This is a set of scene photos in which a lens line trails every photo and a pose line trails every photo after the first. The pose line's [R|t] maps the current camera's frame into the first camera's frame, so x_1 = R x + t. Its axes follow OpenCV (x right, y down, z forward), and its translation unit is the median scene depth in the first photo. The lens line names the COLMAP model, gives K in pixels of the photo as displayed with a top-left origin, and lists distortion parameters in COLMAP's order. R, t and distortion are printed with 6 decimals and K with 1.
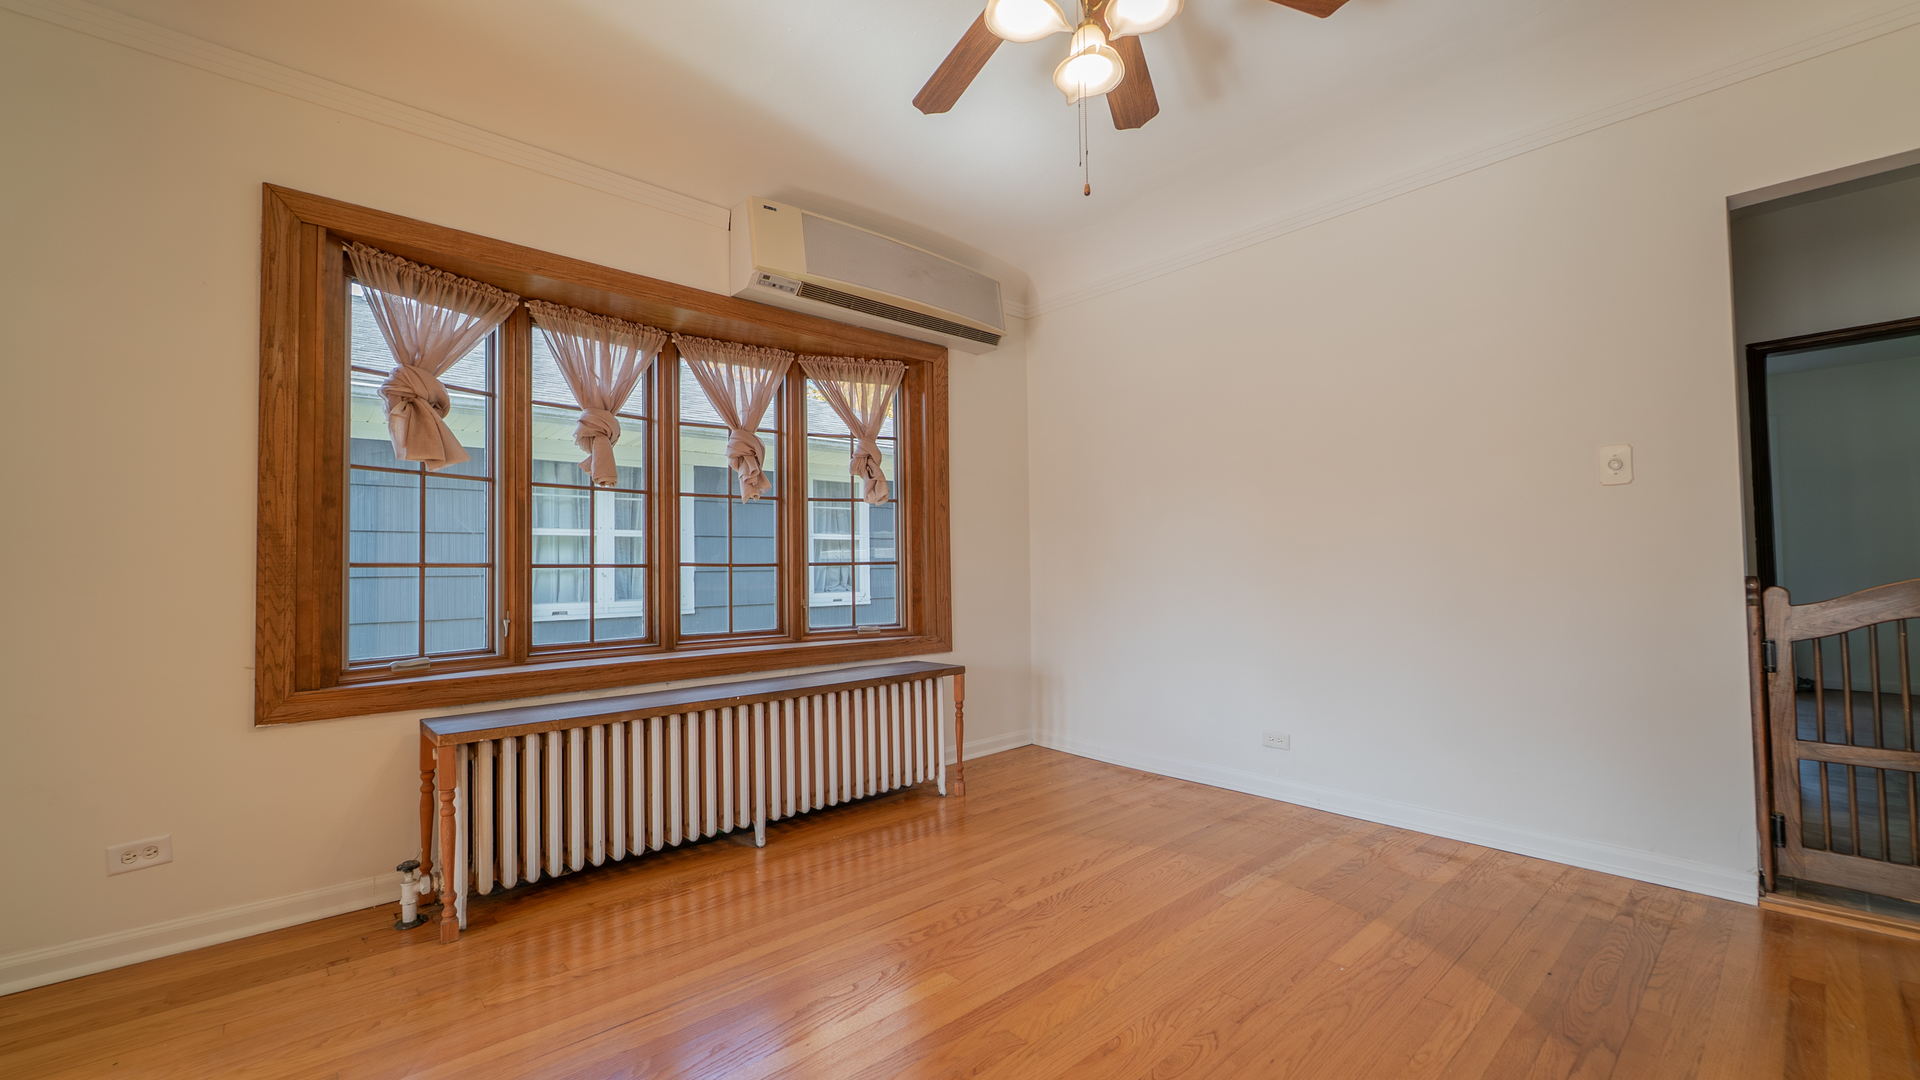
lens RADIAL K [[763.9, 0, 969.7], [0, 763.9, 546.7], [0, 0, 1]] dist [-0.000554, -0.002311]
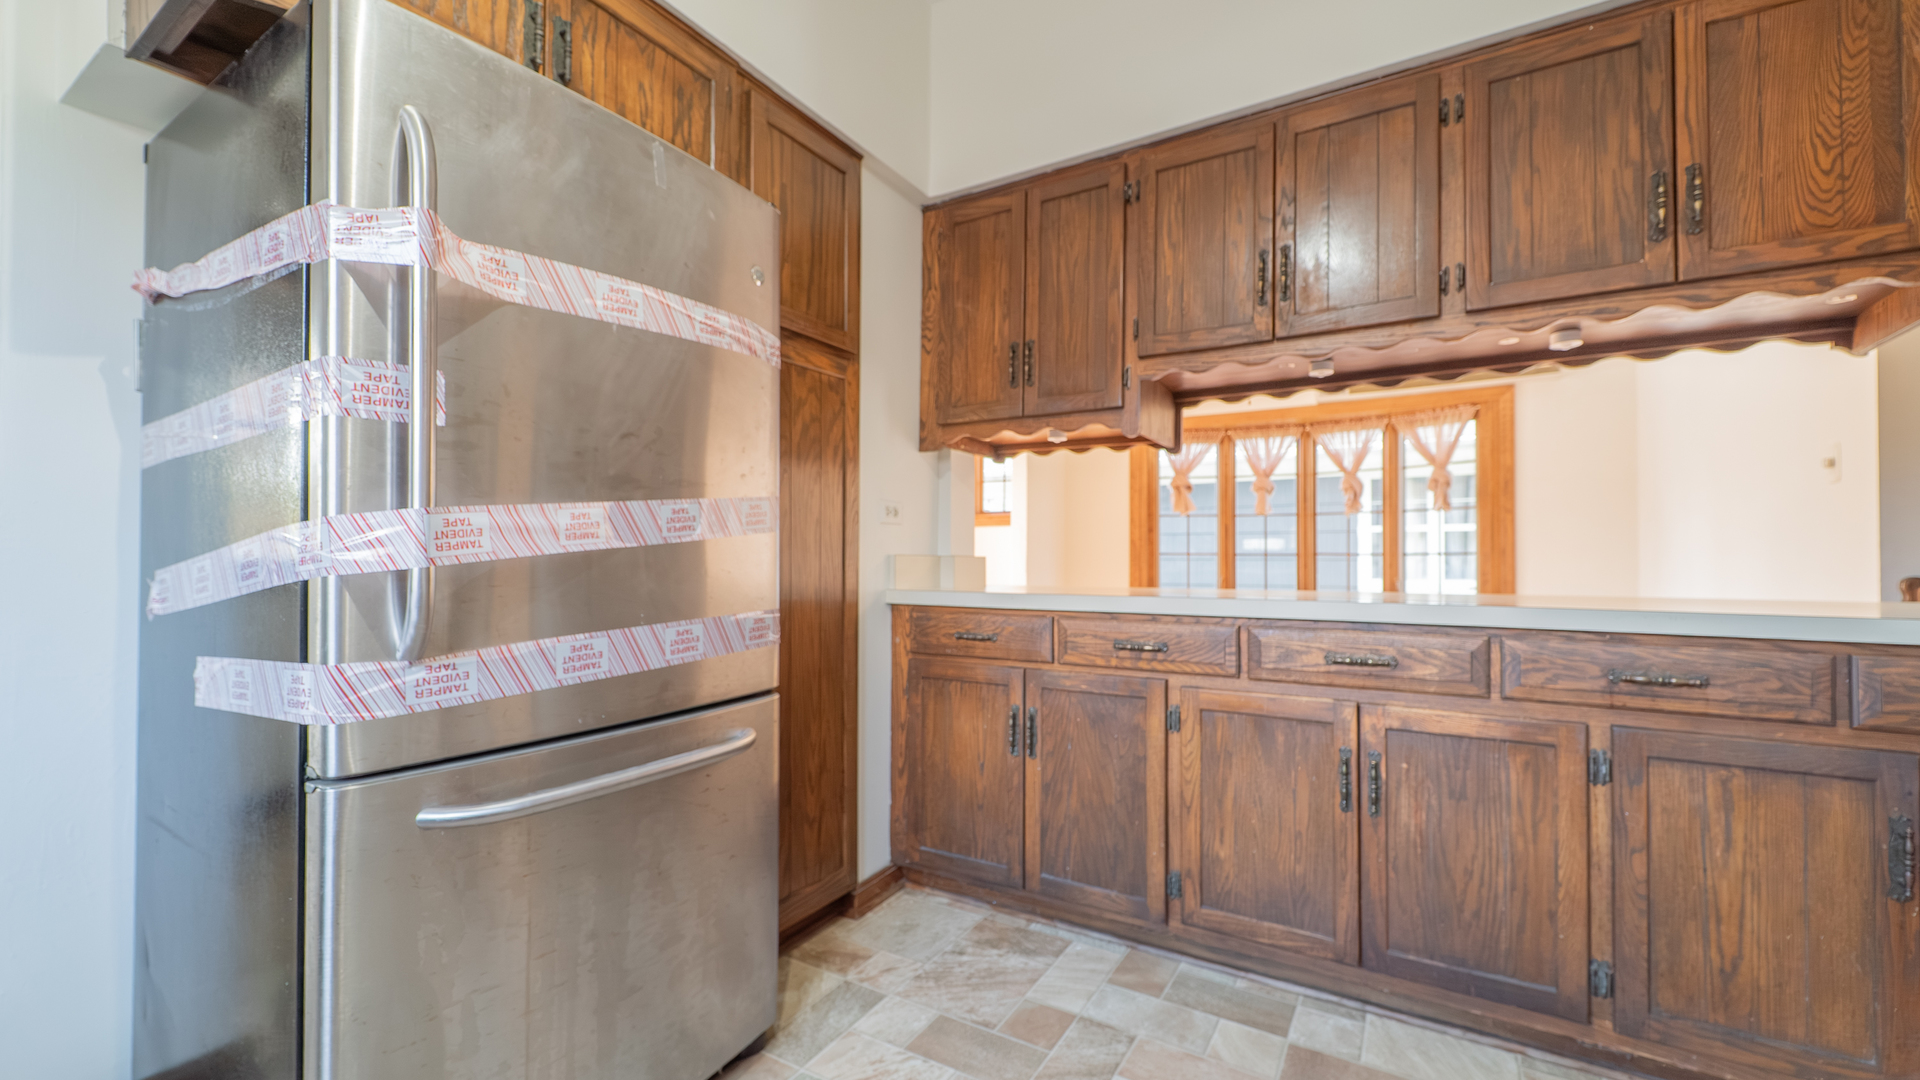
lens RADIAL K [[763.9, 0, 969.7], [0, 763.9, 546.7], [0, 0, 1]] dist [-0.000554, -0.002311]
pose [[0.296179, -0.003728, -0.955125, 1.316880], [0.022128, 0.999751, 0.002959, -0.020255], [0.954876, -0.022011, 0.296188, -0.352189]]
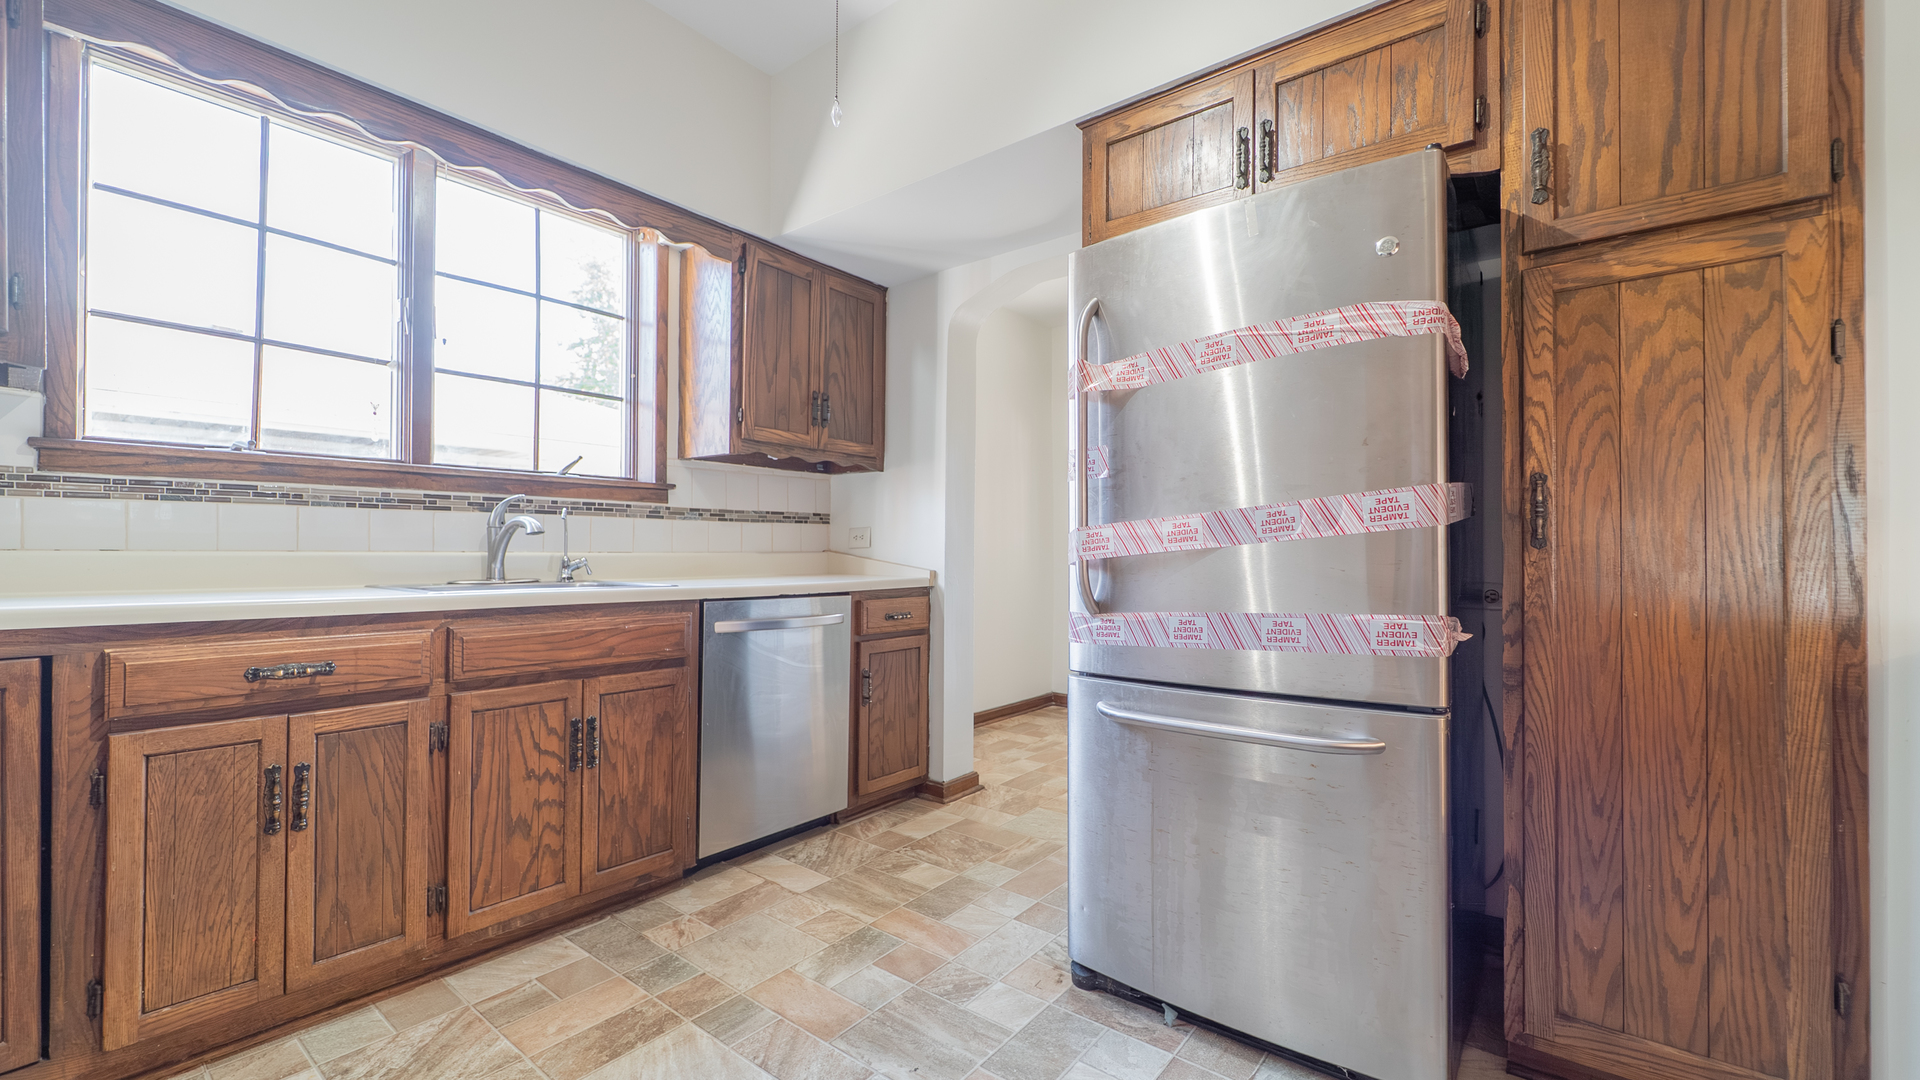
lens RADIAL K [[763.9, 0, 969.7], [0, 763.9, 546.7], [0, 0, 1]] dist [-0.000554, -0.002311]
pose [[-0.985067, 0.008635, -0.171957, 1.104926], [0.014590, 0.999336, -0.033396, -0.007470], [0.171554, -0.035406, -0.984538, 0.108617]]
